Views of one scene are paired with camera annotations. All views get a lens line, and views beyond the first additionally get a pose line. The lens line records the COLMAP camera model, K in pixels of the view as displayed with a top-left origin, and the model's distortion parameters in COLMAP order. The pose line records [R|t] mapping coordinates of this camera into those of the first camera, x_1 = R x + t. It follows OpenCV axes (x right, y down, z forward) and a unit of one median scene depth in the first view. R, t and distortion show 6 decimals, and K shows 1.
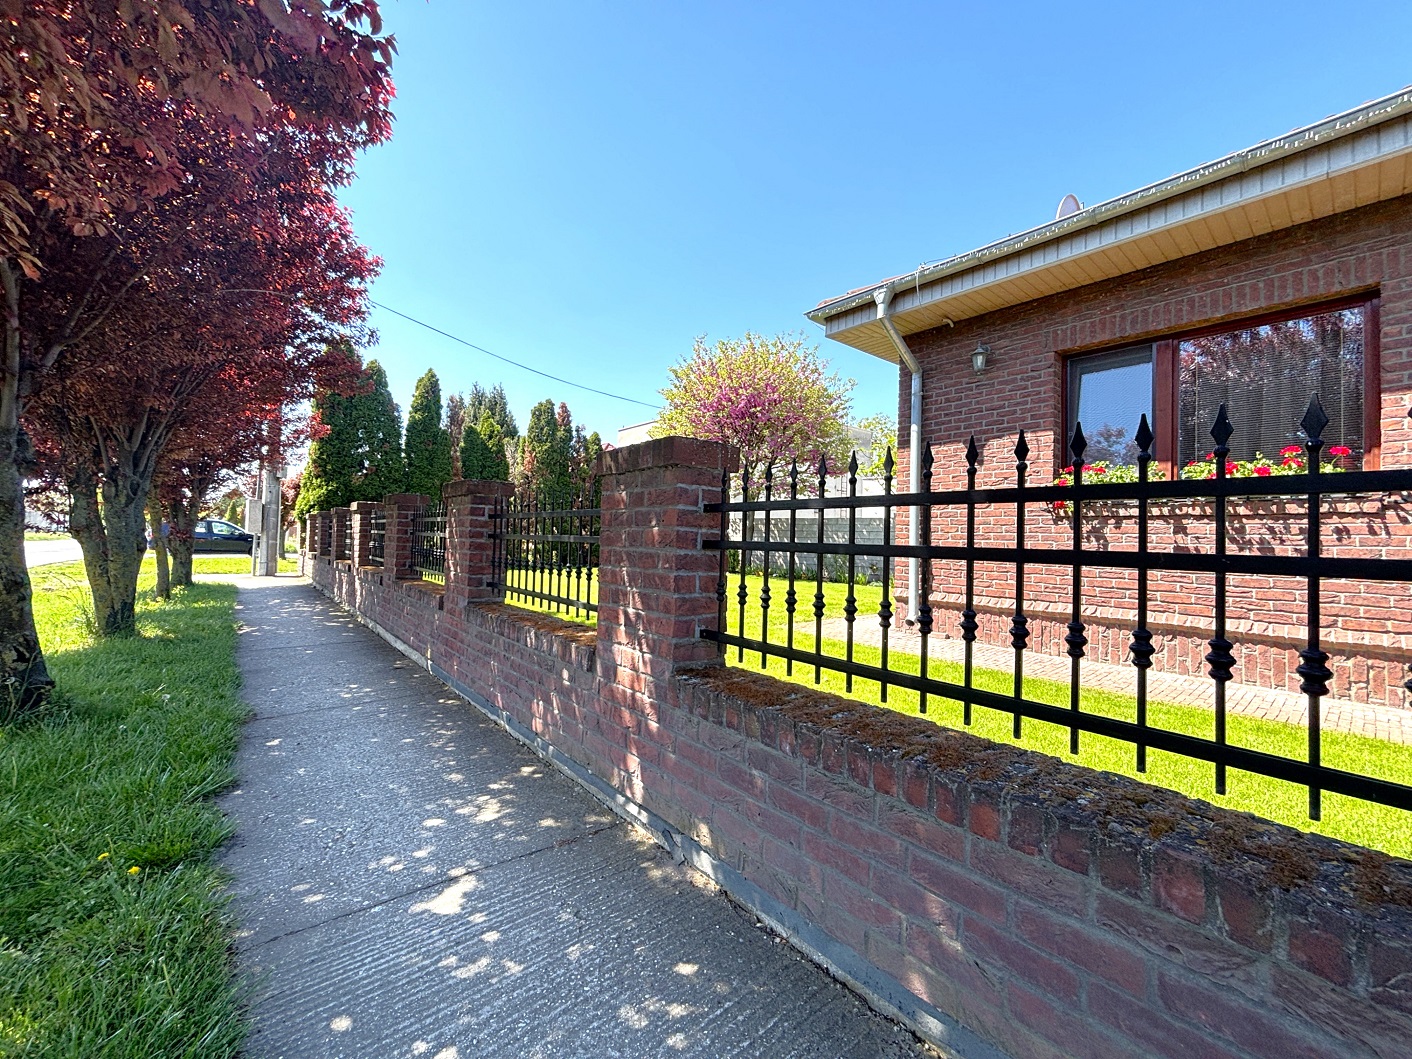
lens RADIAL K [[559.9, 0, 708.0], [0, 559.9, 526.5], [0, 0, 1]] dist [0.002172, 0.000392]
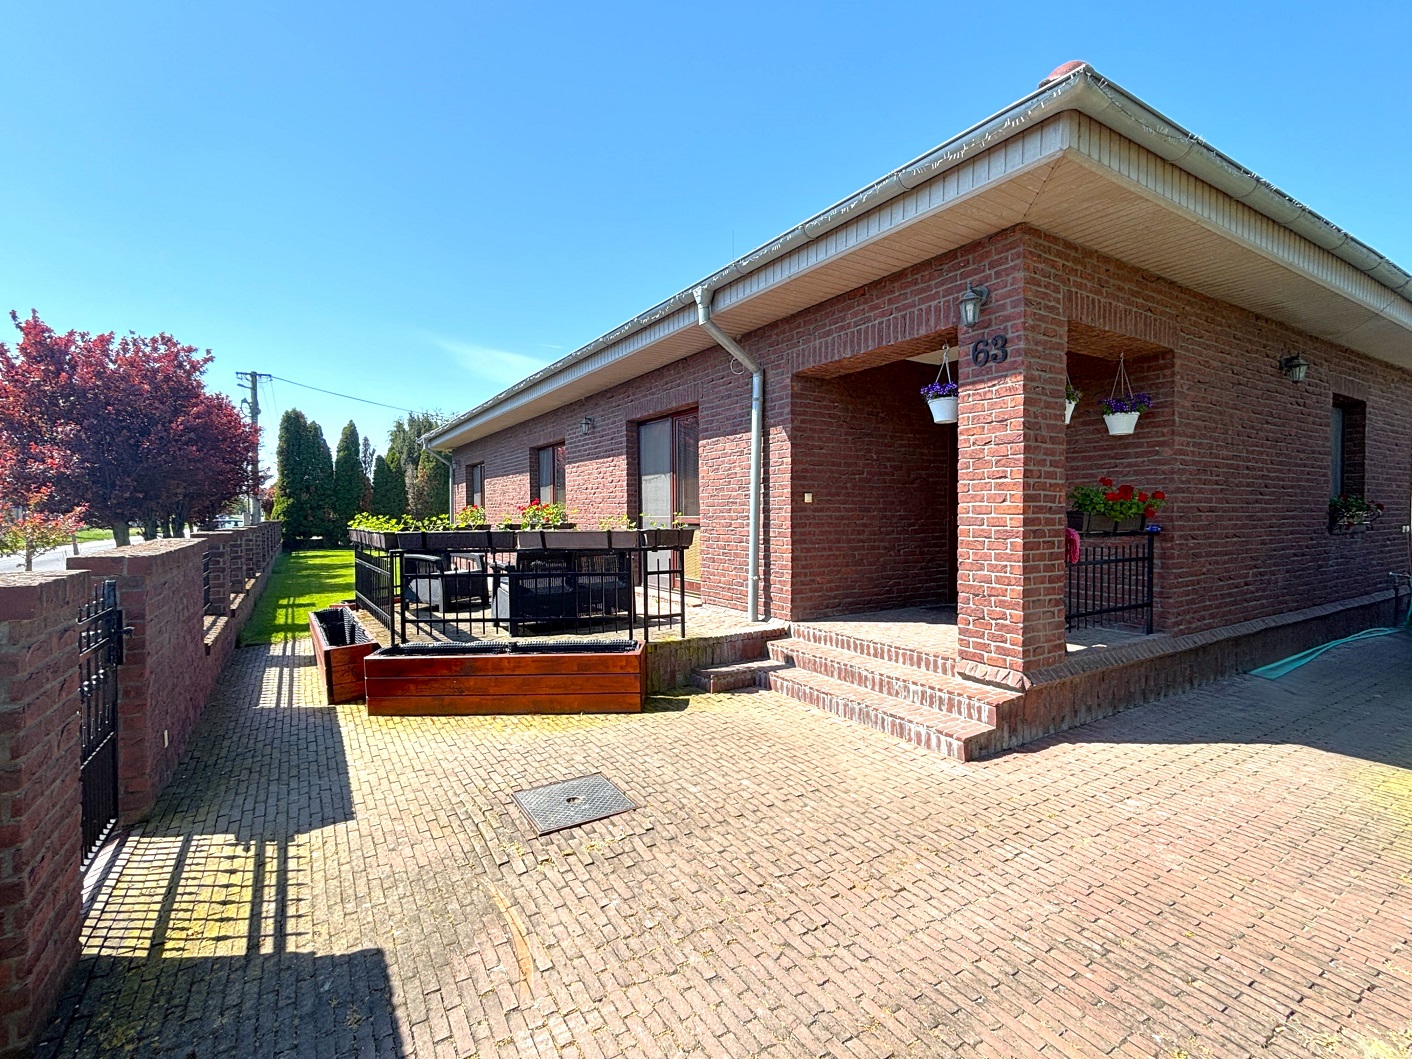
lens RADIAL K [[665.3, 0, 696.5], [0, 665.3, 534.4], [0, 0, 1]] dist [-0.011644, 0.000296]
pose [[0.987258, -0.011066, -0.158743, 0.684196], [0.020388, 0.998153, 0.057219, -0.048586], [0.157817, -0.059726, 0.985660, -0.630971]]
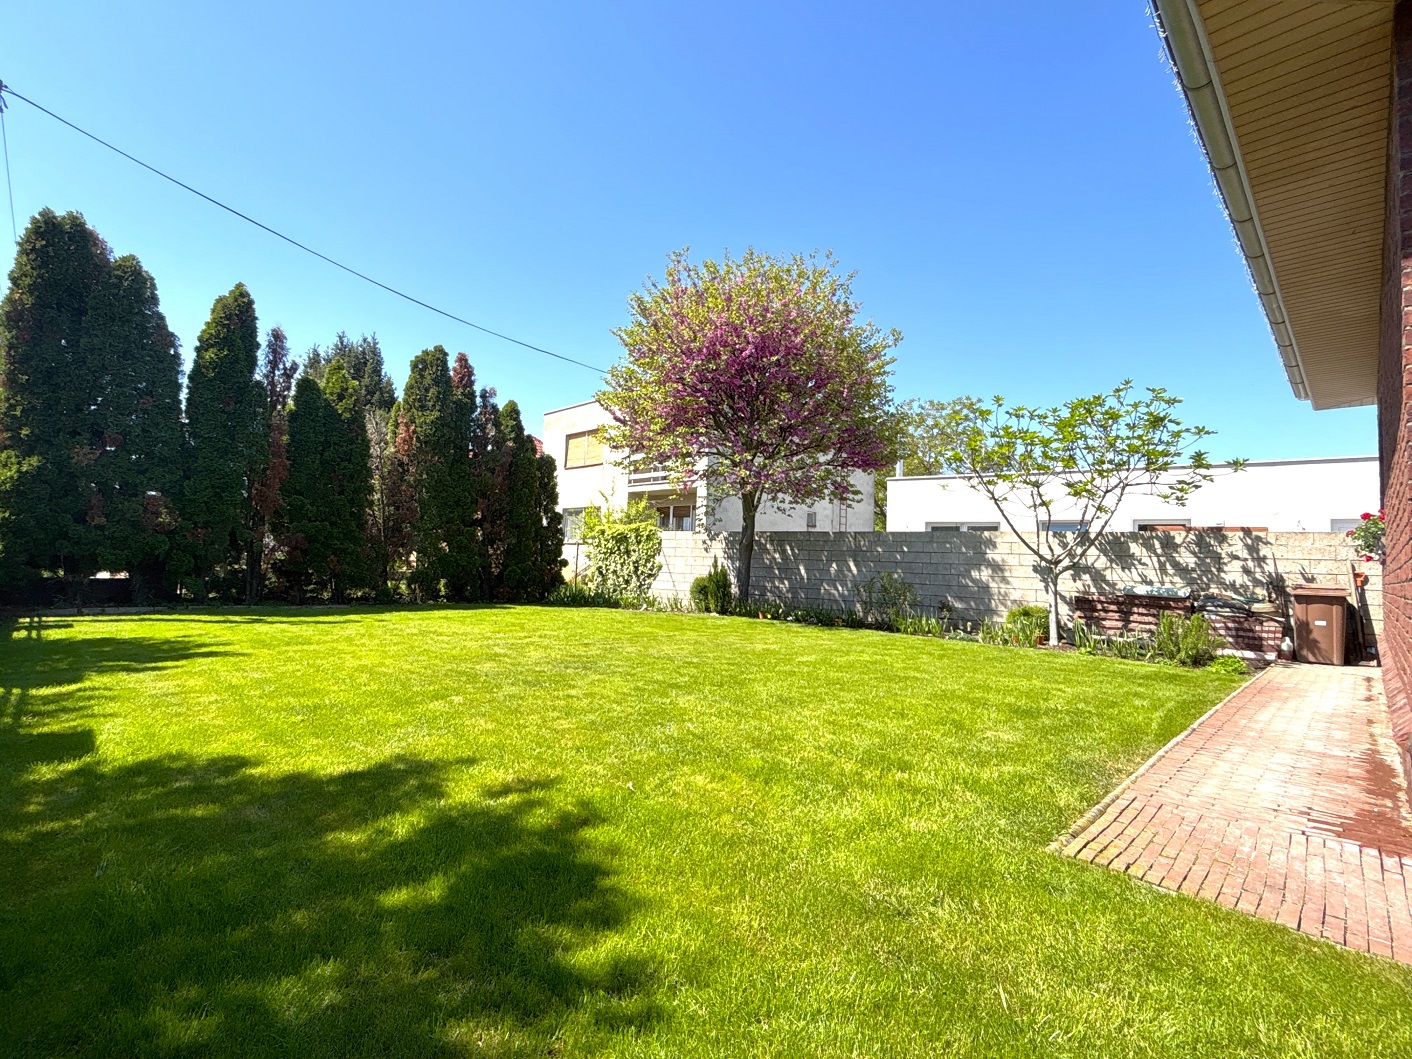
lens RADIAL K [[665.3, 0, 712.6], [0, 665.3, 525.5], [0, 0, 1]] dist [-0.011644, 0.000296]
pose [[0.995881, 0.012523, 0.089801, -0.035851], [-0.009975, 0.999536, -0.028774, 0.000947], [-0.090119, 0.027760, 0.995544, 0.218284]]
